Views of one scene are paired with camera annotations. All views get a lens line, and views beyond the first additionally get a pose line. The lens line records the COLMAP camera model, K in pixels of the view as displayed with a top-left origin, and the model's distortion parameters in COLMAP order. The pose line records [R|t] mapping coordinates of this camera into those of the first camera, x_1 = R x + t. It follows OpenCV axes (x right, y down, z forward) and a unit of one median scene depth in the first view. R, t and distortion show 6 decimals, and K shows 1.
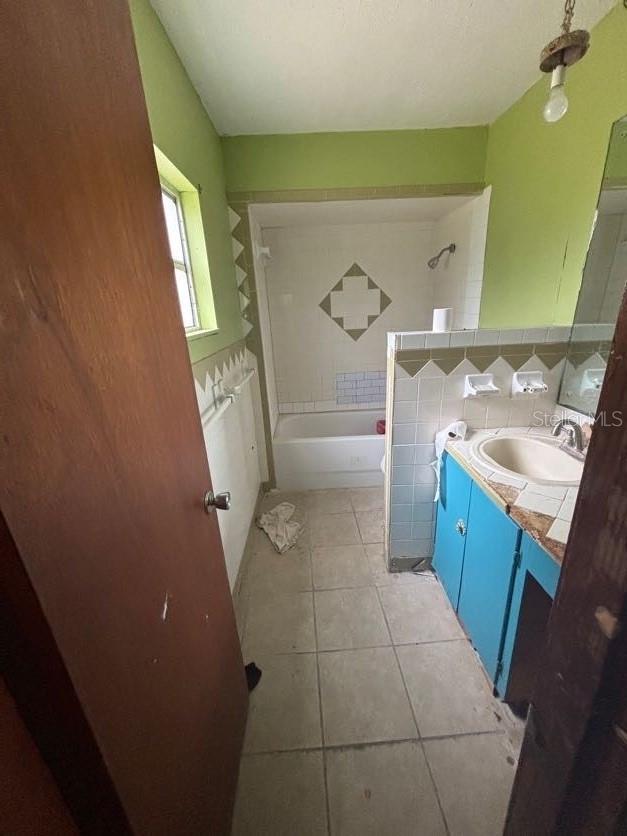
lens RADIAL K [[339.6, 0, 313.5], [0, 339.6, 420.6], [0, 0, 1]] dist [0.001050, 0.001114]
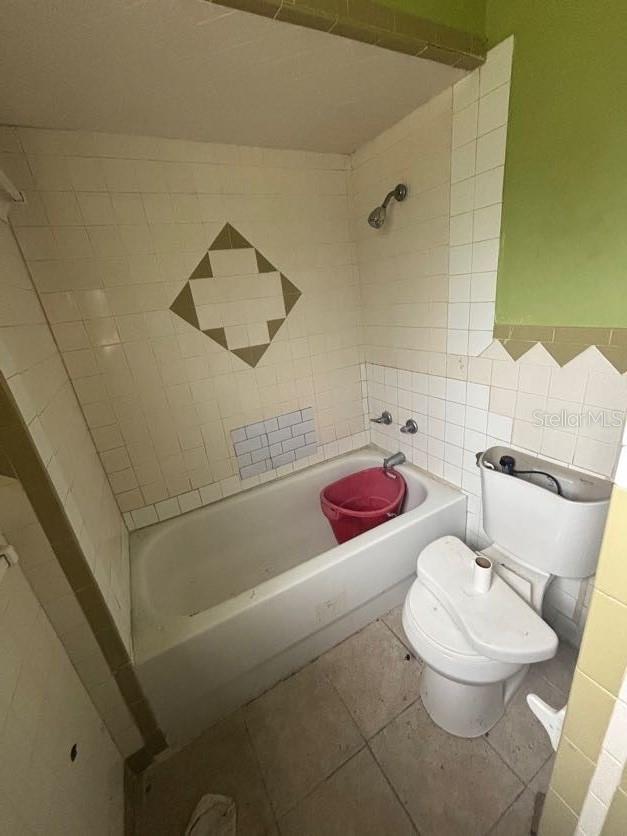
lens RADIAL K [[339.6, 0, 319.4], [0, 339.6, 418.5], [0, 0, 1]] dist [0.001050, 0.001114]
pose [[0.885744, -0.208230, 0.414847, -0.030211], [0.212495, 0.976483, 0.036440, -0.153770], [-0.412679, 0.055876, 0.909161, 0.465482]]
